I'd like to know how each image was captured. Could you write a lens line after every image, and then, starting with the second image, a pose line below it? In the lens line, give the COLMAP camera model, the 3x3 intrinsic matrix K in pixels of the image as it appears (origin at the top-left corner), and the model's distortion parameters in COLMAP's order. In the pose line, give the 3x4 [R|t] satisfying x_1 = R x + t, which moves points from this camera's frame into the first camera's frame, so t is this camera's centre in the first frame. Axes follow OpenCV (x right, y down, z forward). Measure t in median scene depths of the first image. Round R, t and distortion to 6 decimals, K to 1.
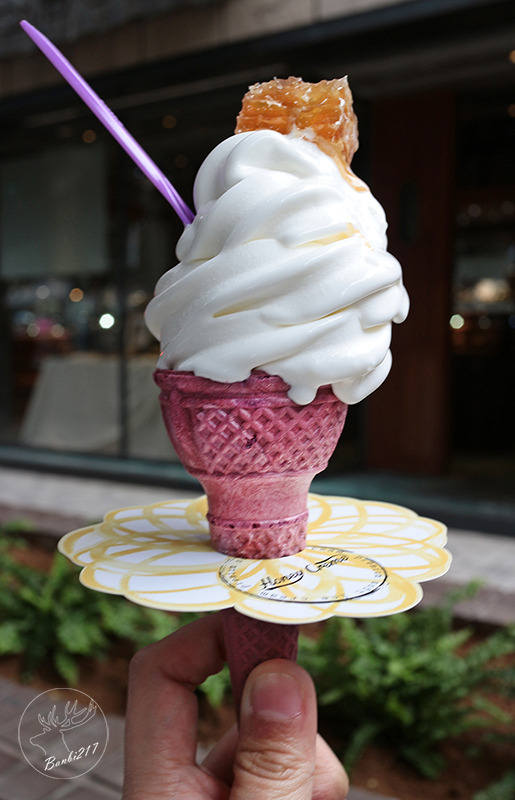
lens RADIAL K [[820.0, 0, 270.2], [0, 820.0, 400.2], [0, 0, 1]] dist [0.011837, -0.002061]
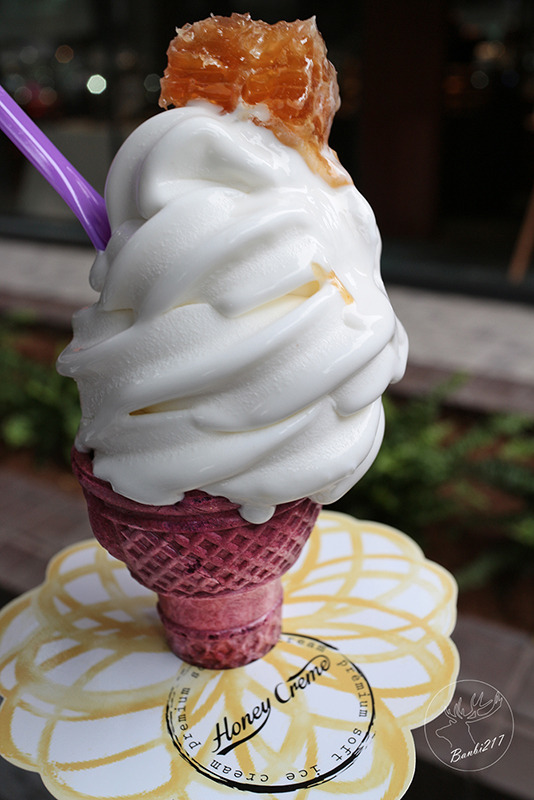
lens RADIAL K [[818.3, 0, 267.0], [0, 818.3, 400.0], [0, 0, 1]] dist [0.002720, -0.004839]
pose [[0.998485, -0.026163, -0.048403, 0.079676], [0.037554, 0.966999, 0.251999, -0.268953], [0.040213, -0.253435, 0.966516, 0.285755]]
